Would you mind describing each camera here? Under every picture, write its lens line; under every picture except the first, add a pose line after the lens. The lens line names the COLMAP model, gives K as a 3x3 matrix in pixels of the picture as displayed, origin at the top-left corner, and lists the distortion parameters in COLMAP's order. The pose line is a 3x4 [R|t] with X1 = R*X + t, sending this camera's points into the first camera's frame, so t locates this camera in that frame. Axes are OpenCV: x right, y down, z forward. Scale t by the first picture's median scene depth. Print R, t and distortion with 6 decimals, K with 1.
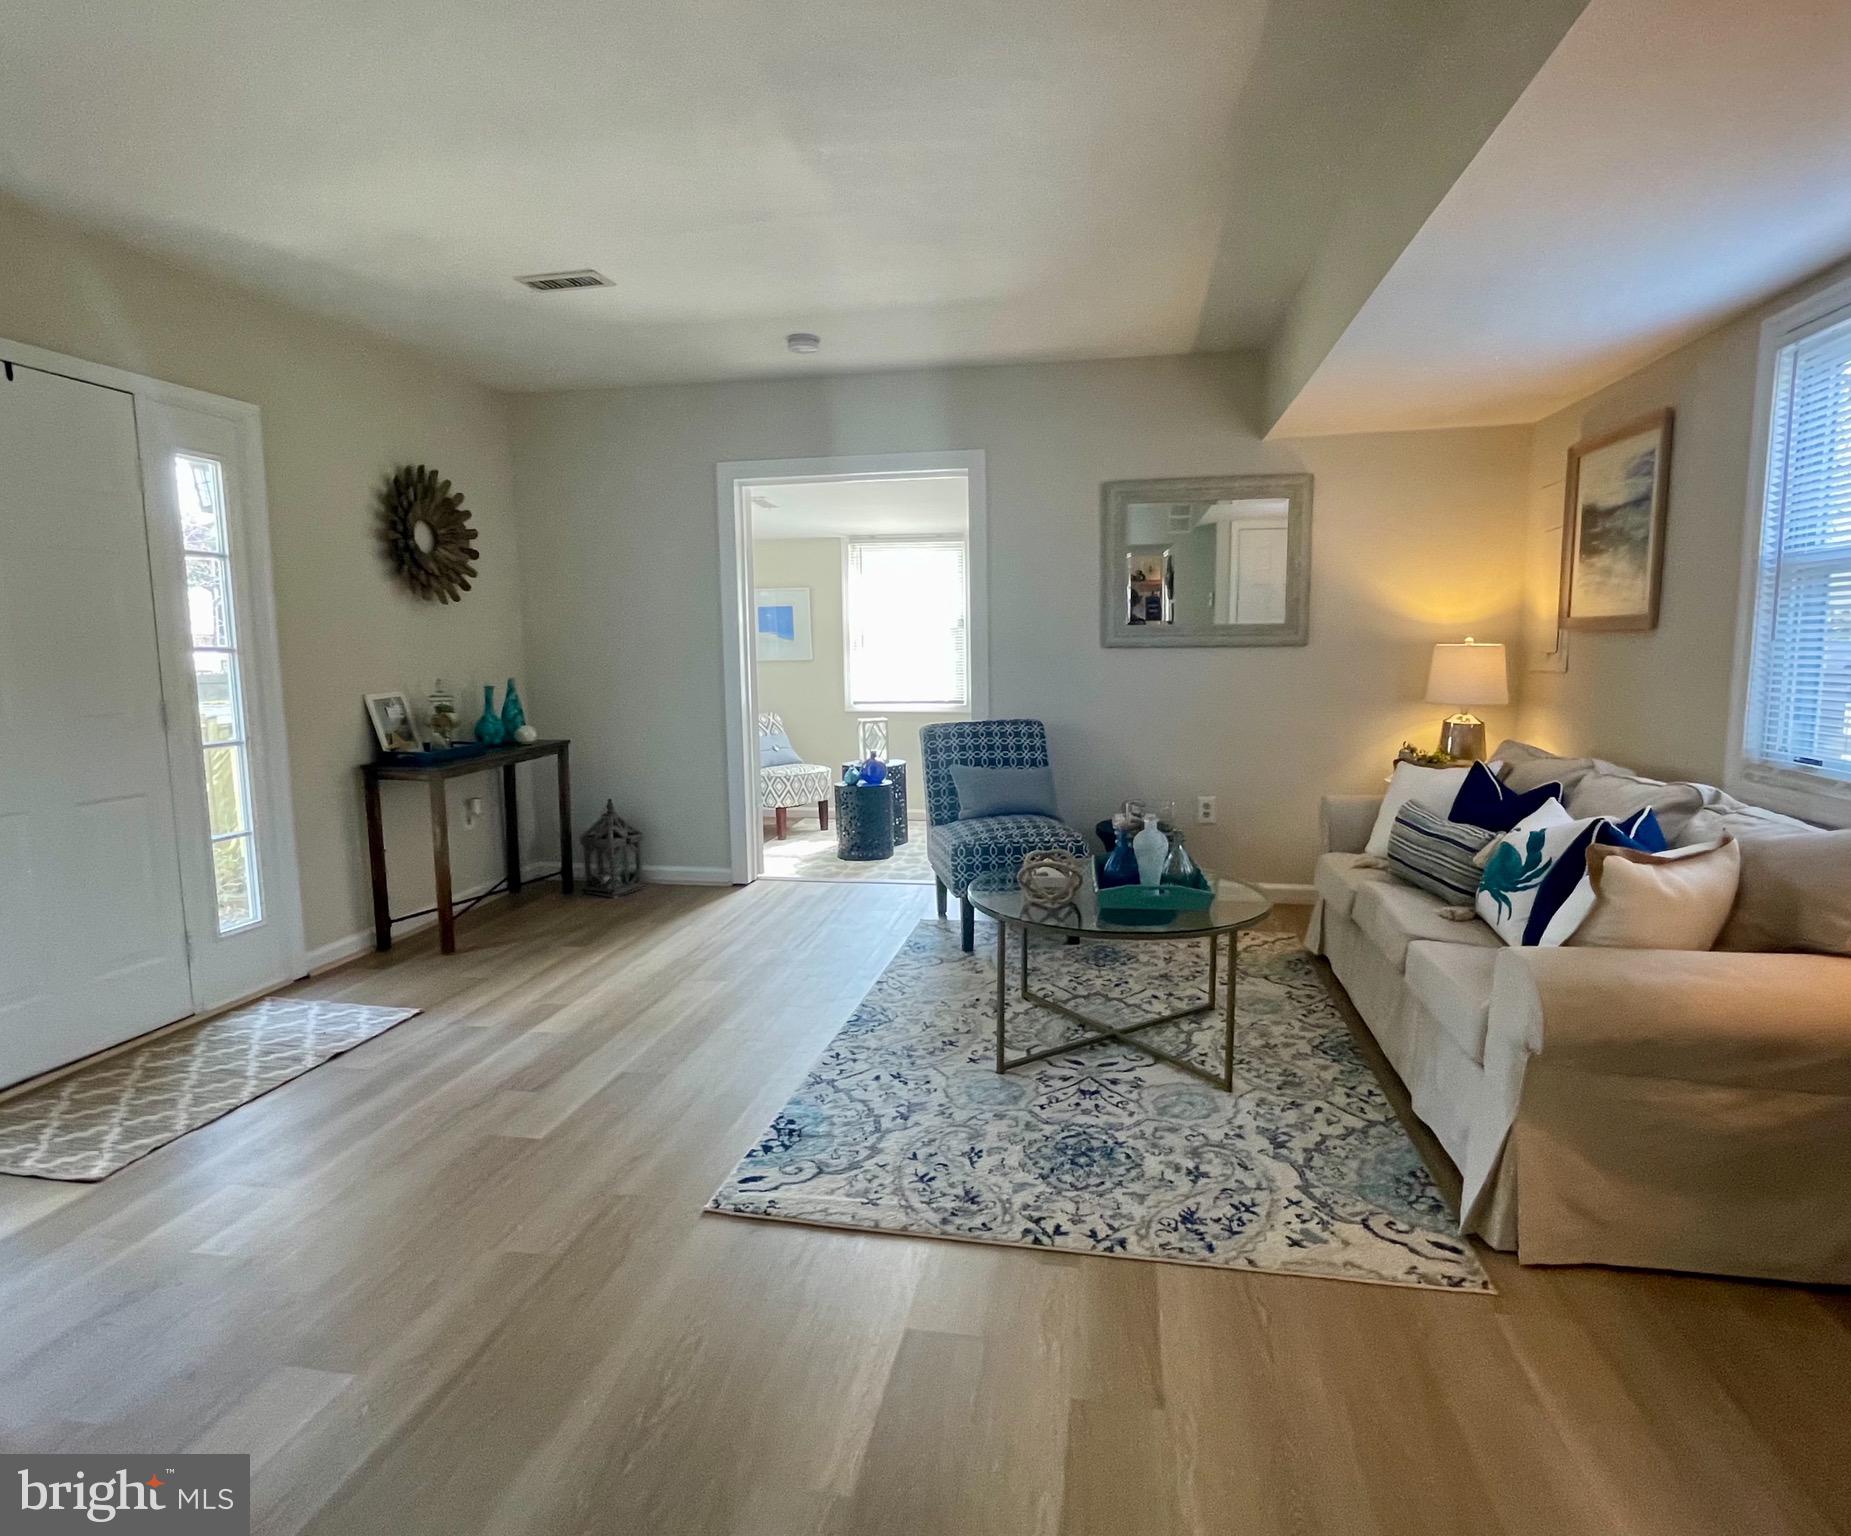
lens RADIAL K [[1008.5, 0, 925.5], [0, 1008.5, 768.0], [0, 0, 1]] dist [0.000531, -0.001231]
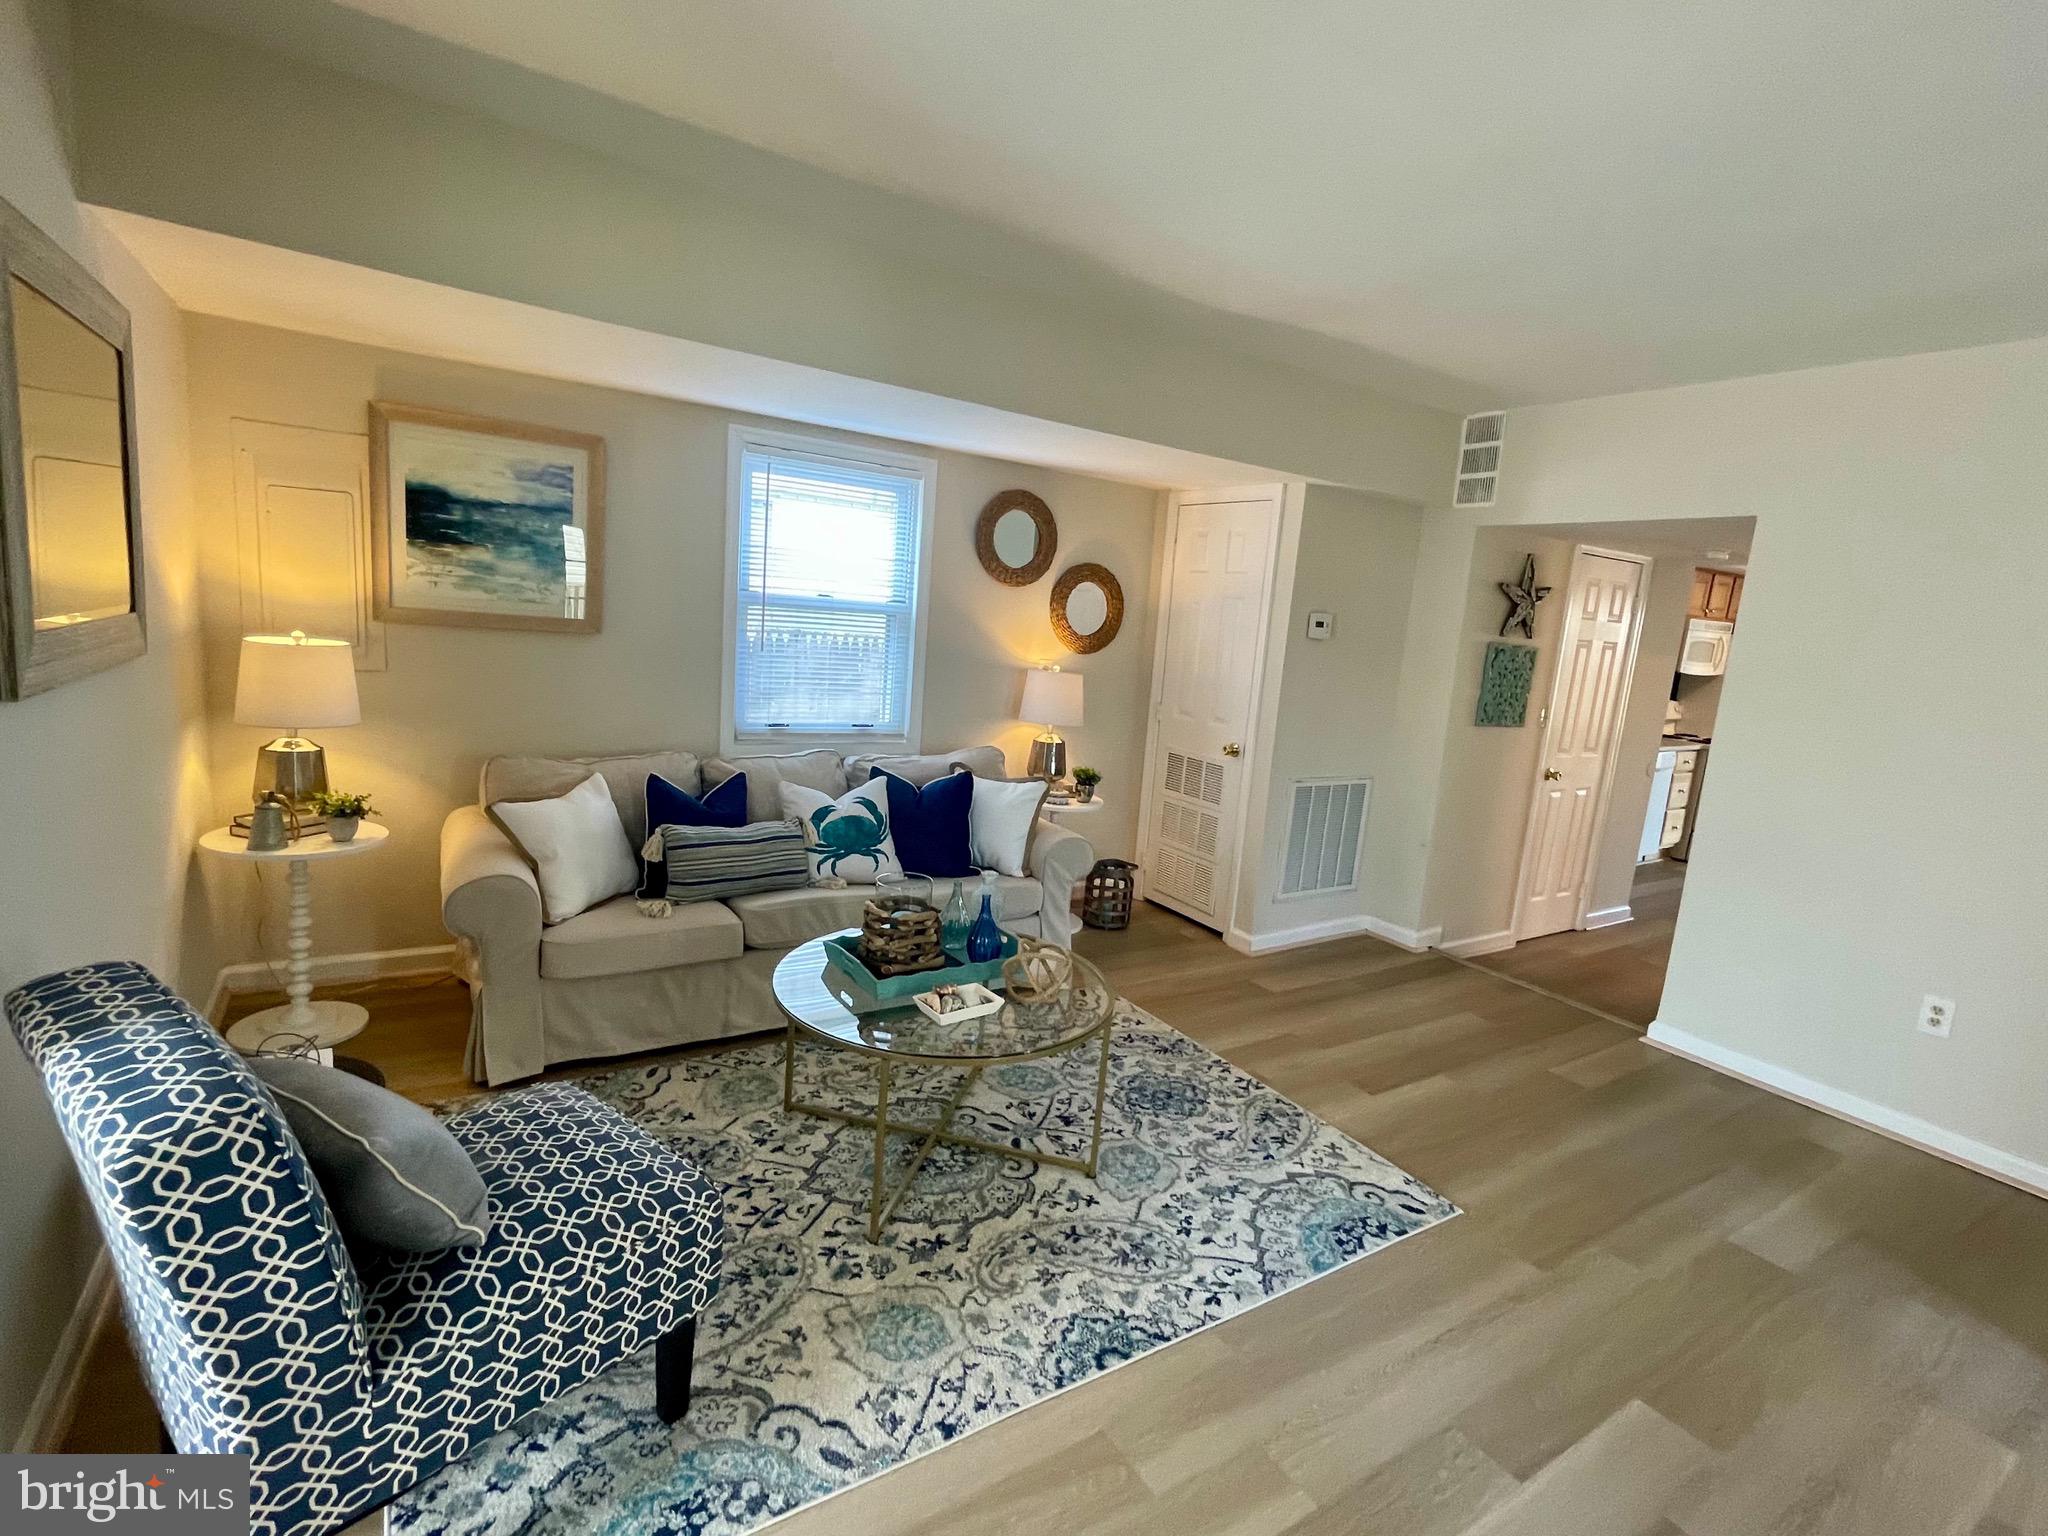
lens RADIAL K [[954.3, 0, 1024.0], [0, 954.3, 768.0], [0, 0, 1]] dist [0.000735, -0.000330]
pose [[-0.685876, -0.166429, 0.708432, -0.447318], [0.014830, 0.970098, 0.242259, -0.277176], [-0.727568, 0.176666, -0.662899, 1.578610]]
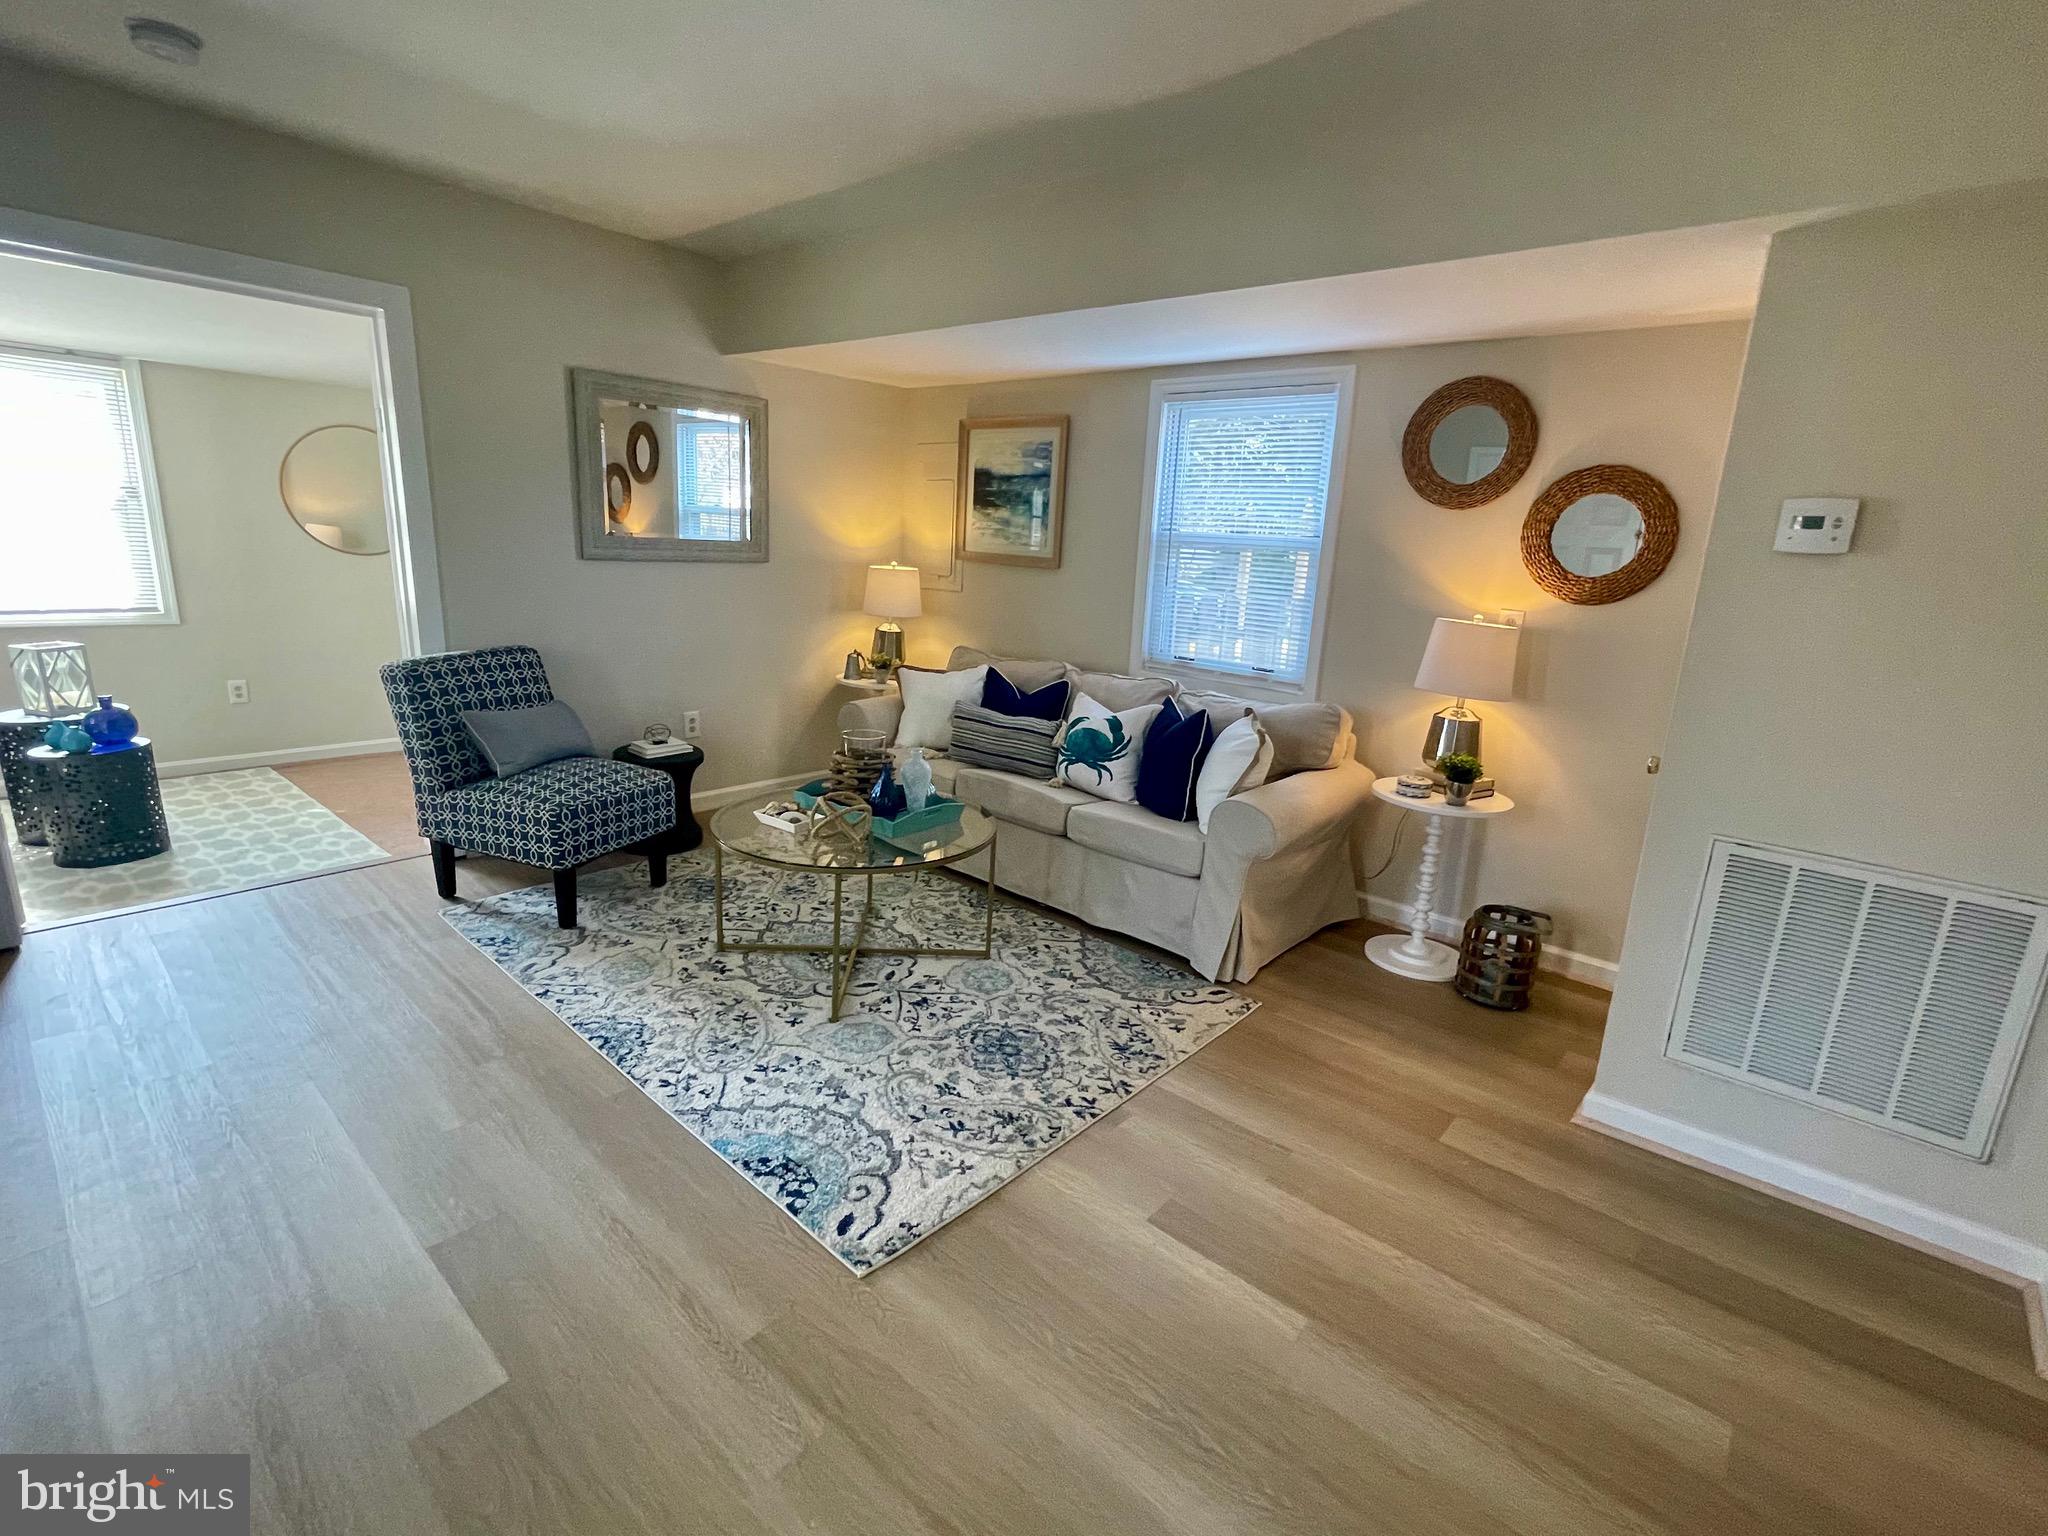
lens RADIAL K [[939.5, 0, 1024.0], [0, 939.5, 768.0], [0, 0, 1]] dist [-0.000928, -0.000787]
pose [[0.506491, -0.169890, 0.845342, -0.586855], [0.048508, 0.984459, 0.168785, -0.096442], [-0.860880, -0.044482, 0.506861, 0.376911]]
